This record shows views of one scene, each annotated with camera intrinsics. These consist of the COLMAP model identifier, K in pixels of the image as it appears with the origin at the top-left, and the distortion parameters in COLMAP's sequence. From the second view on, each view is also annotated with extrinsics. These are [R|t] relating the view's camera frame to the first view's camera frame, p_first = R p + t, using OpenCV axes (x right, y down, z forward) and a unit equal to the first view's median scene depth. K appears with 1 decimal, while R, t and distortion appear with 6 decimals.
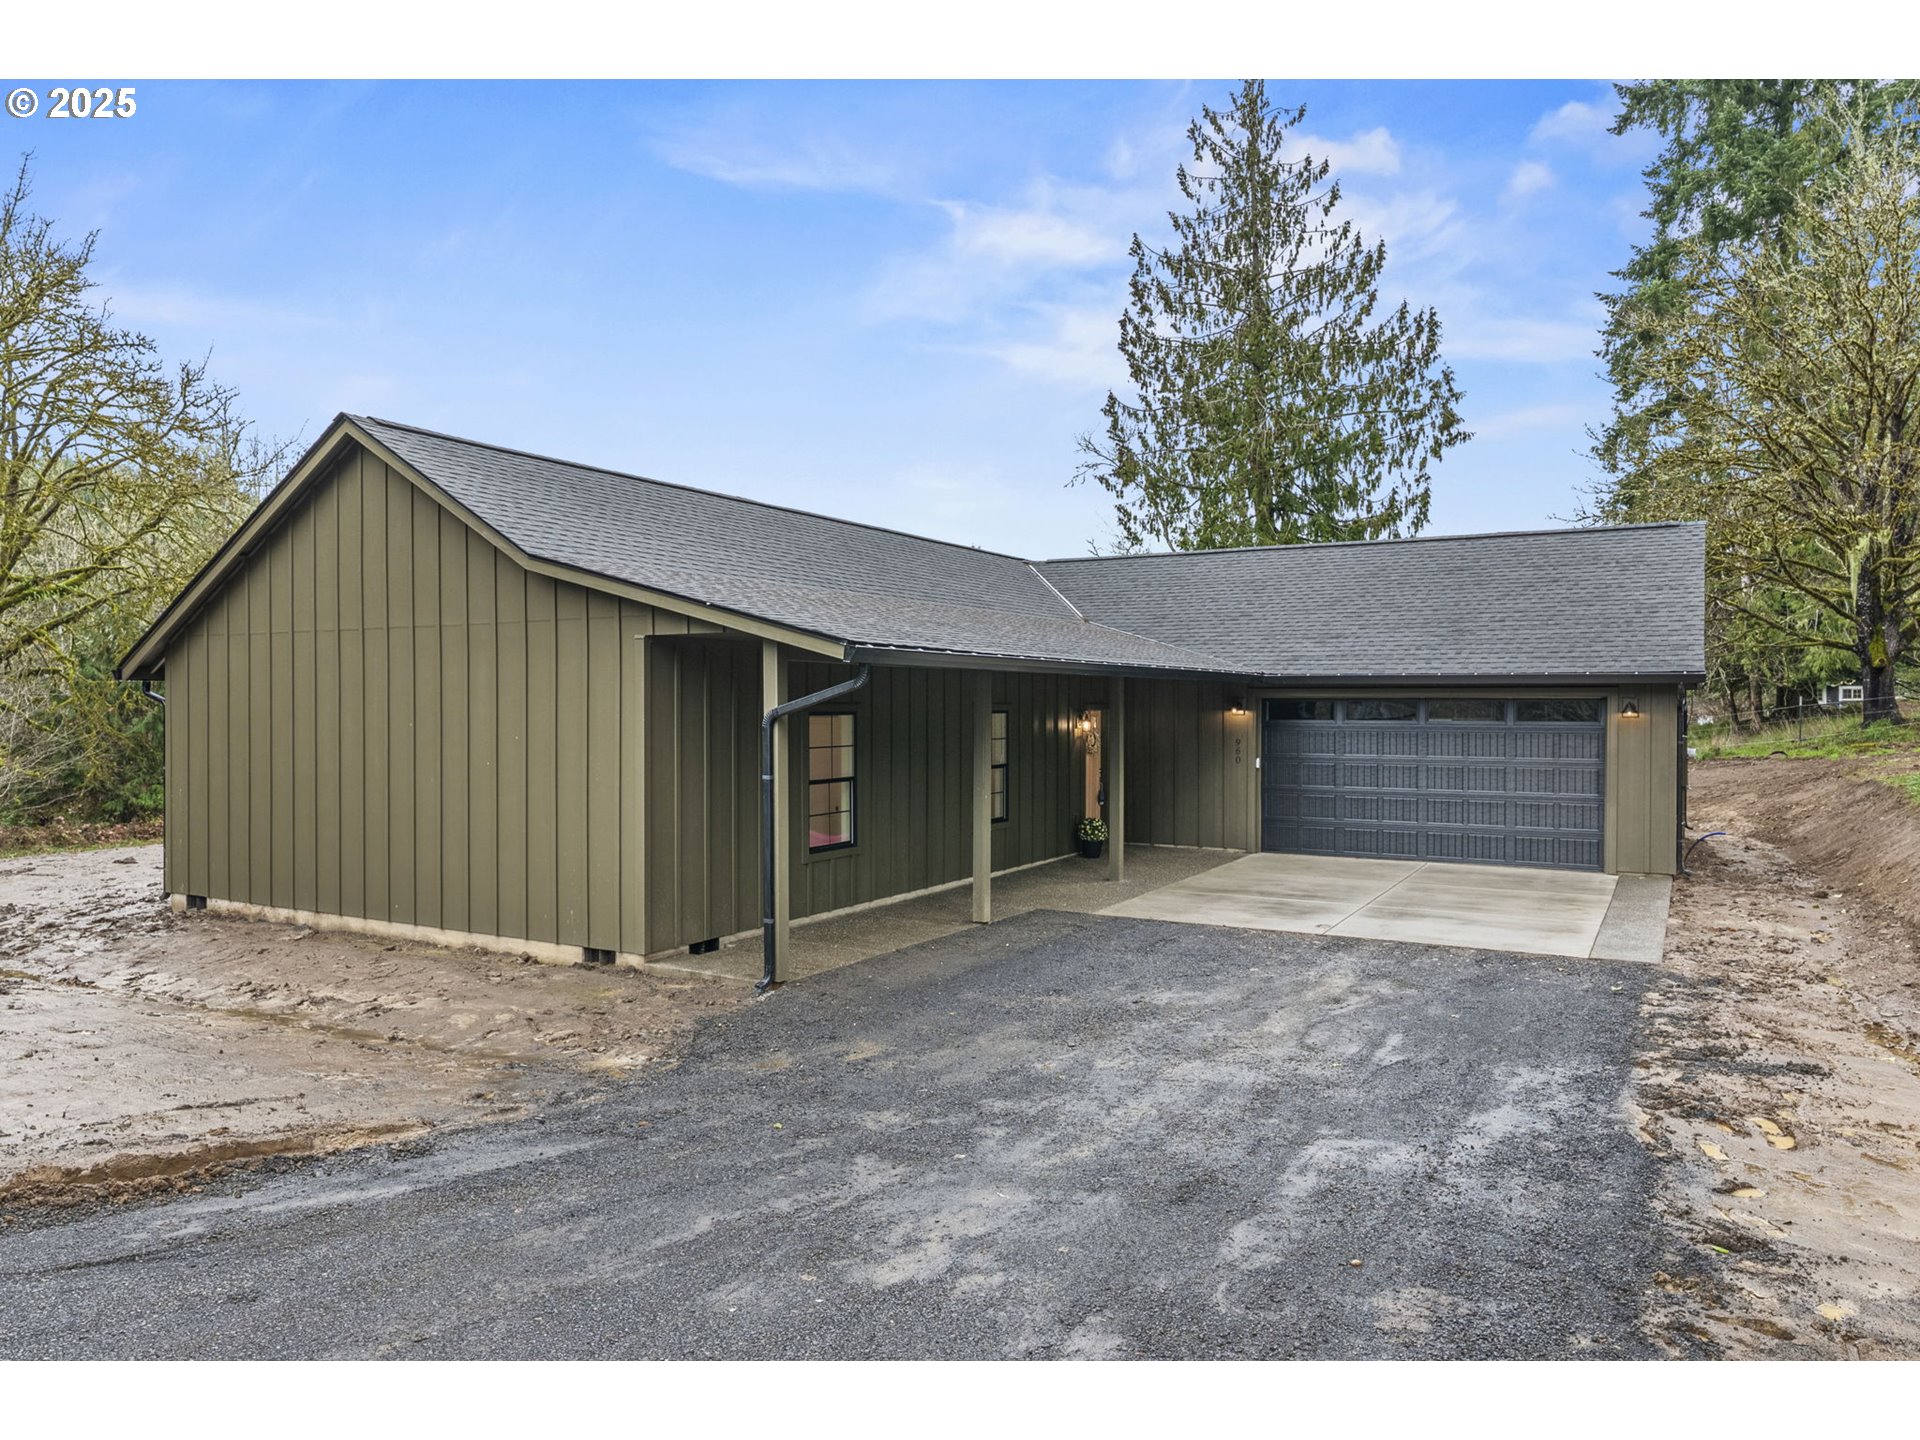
lens RADIAL K [[1290.1, 0, 958.0], [0, 1290.1, 714.0], [0, 0, 1]] dist [-0.000890, -0.002605]
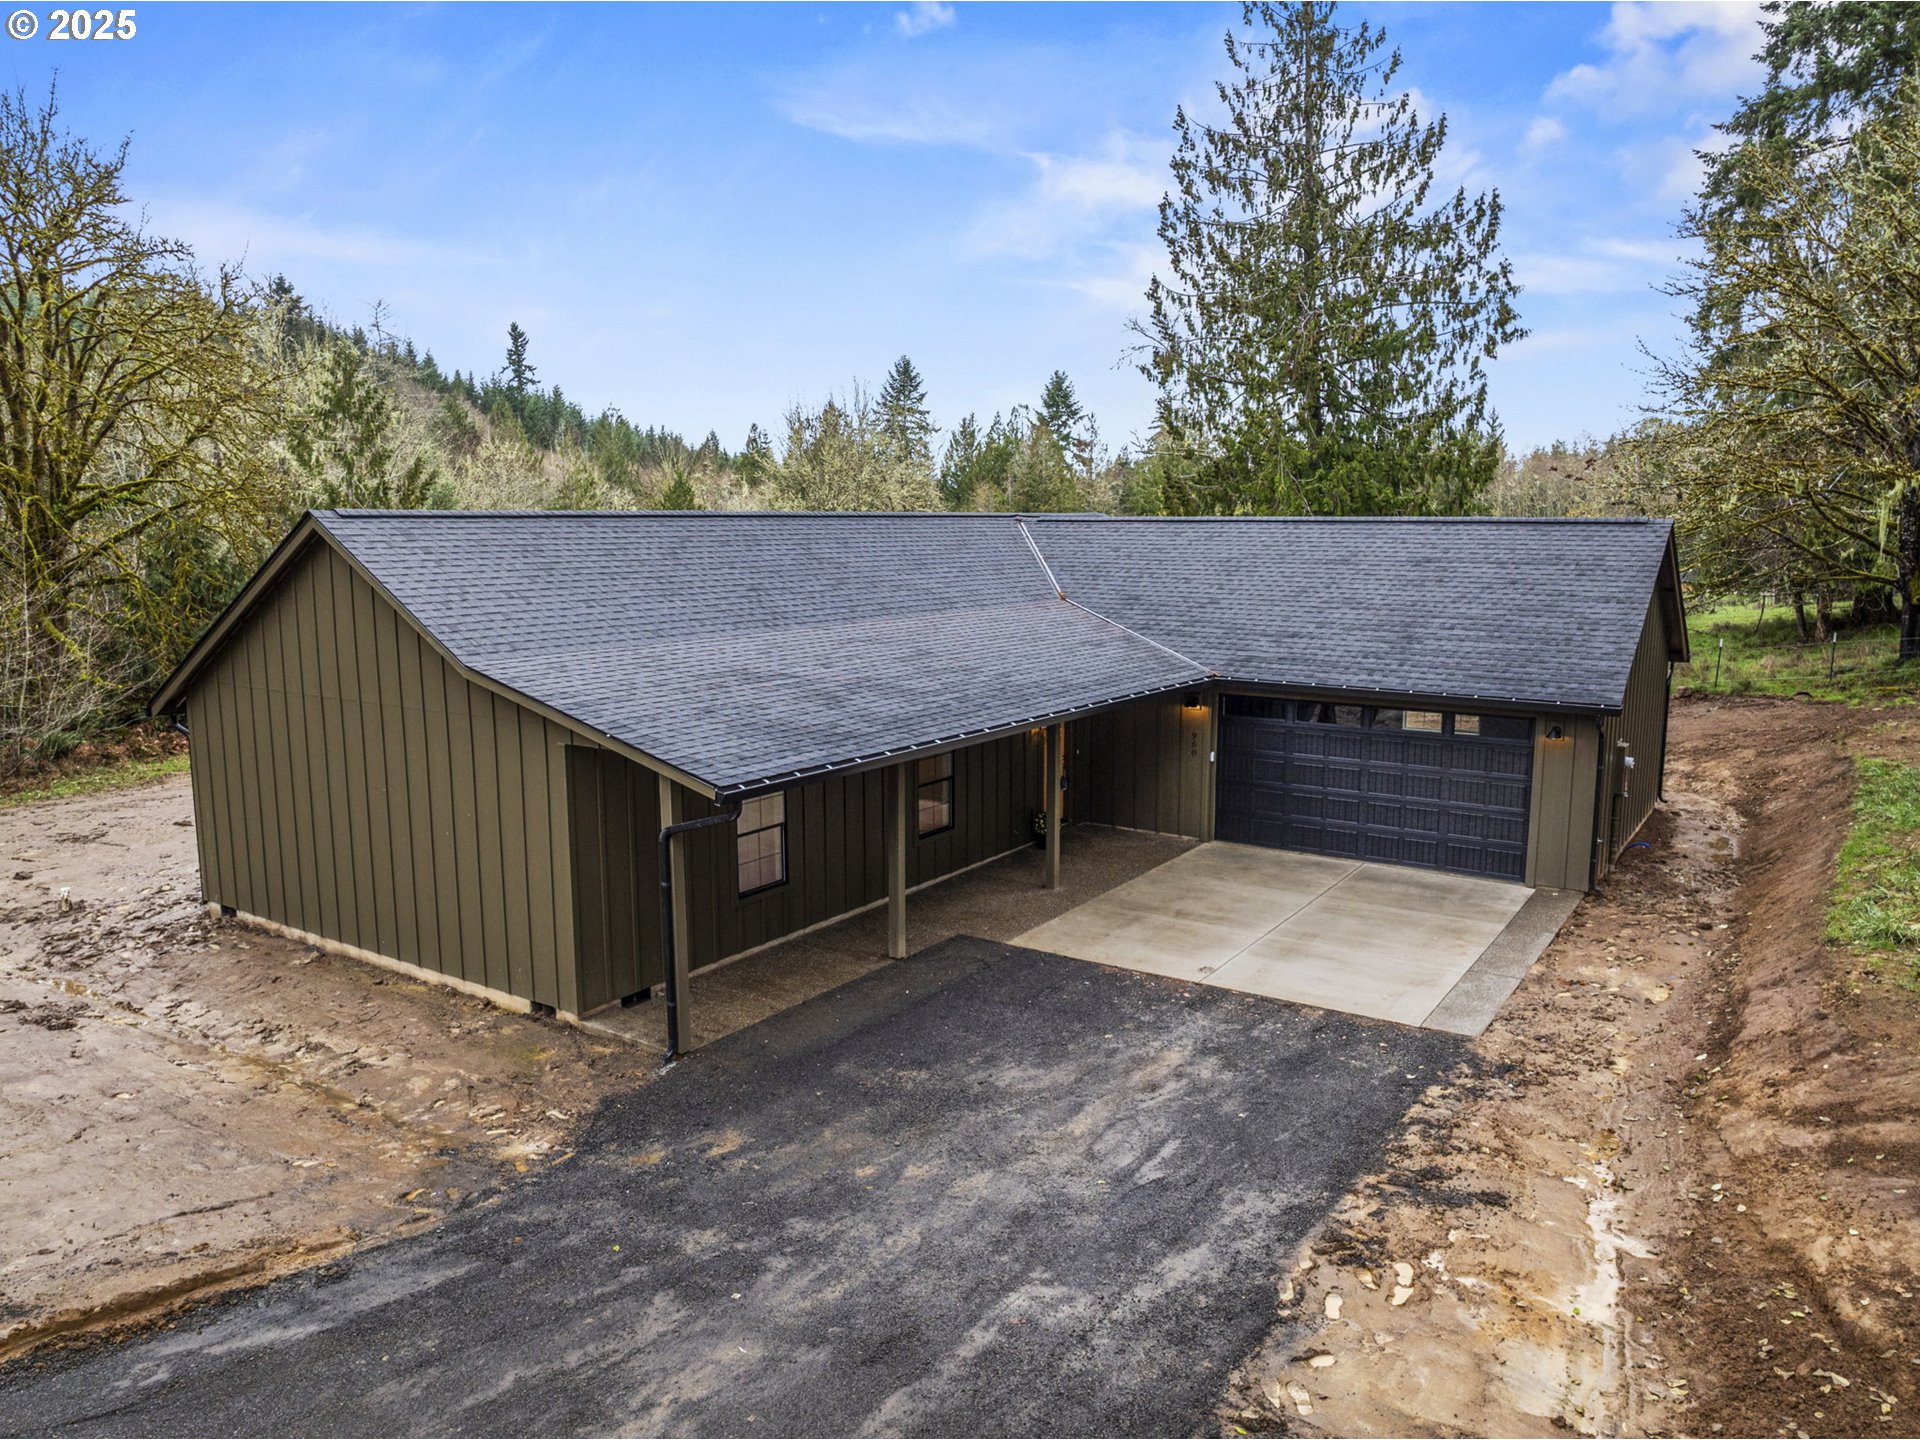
lens RADIAL K [[1362.5, 0, 956.9], [0, 1362.5, 726.2], [0, 0, 1]] dist [-0.045669, 0.012363]
pose [[0.997343, 0.008237, -0.072388, 0.114514], [0.002230, 0.989671, 0.143340, -0.152007], [0.072821, -0.143121, 0.987023, -0.089573]]
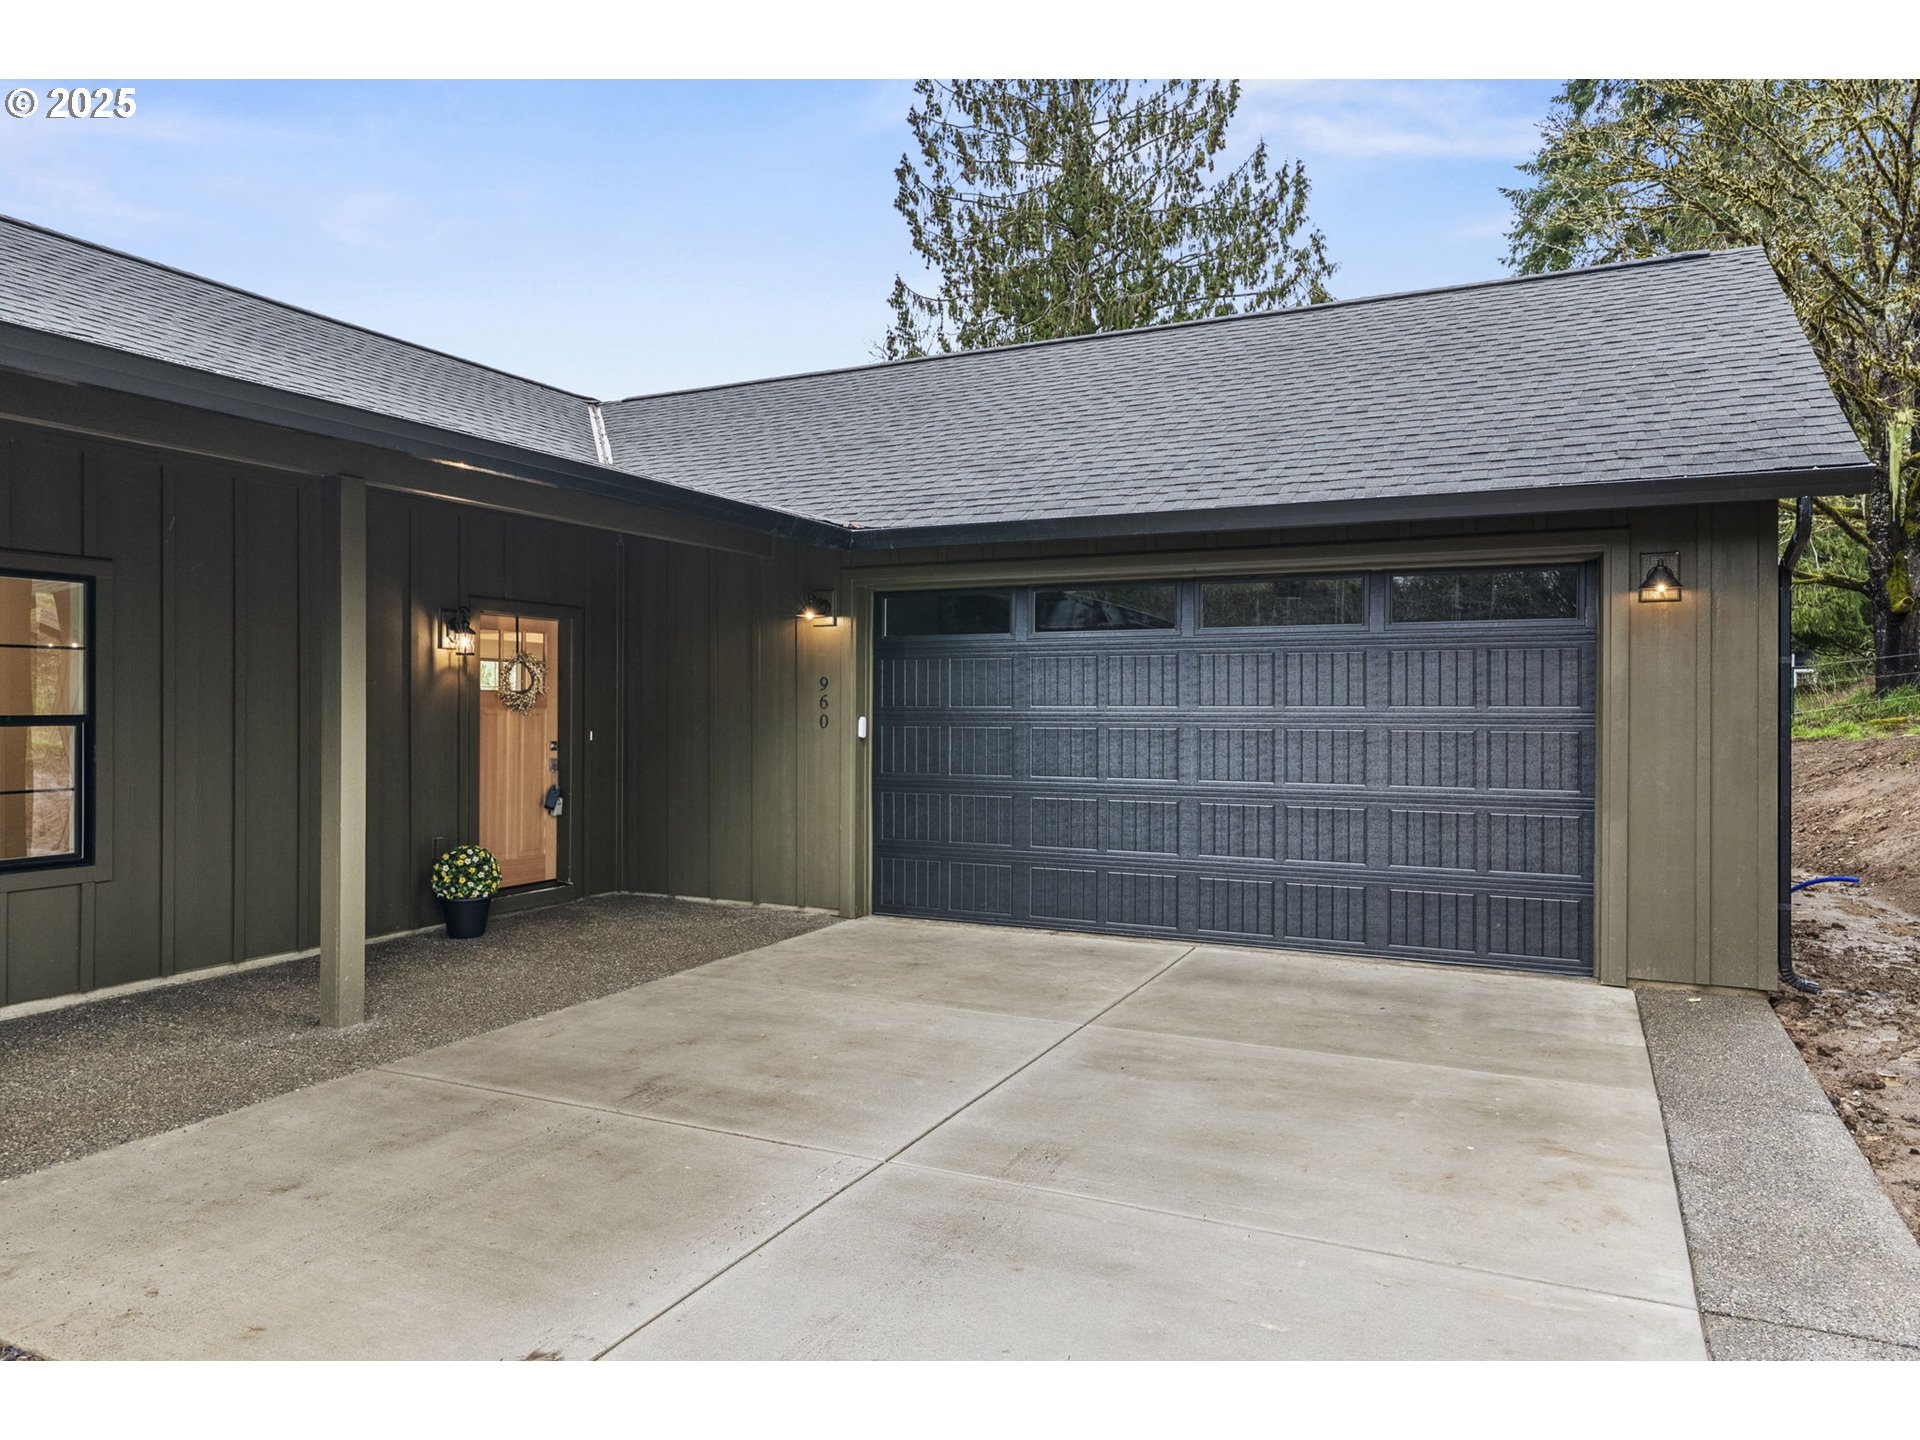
lens RADIAL K [[1251.7, 0, 966.4], [0, 1251.7, 710.6], [0, 0, 1]] dist [-0.000350, -0.004552]
pose [[0.997786, 0.000889, 0.066494, 0.256752], [-0.000557, 0.999987, -0.005015, 0.036581], [-0.066497, 0.004966, 0.997774, 0.576344]]
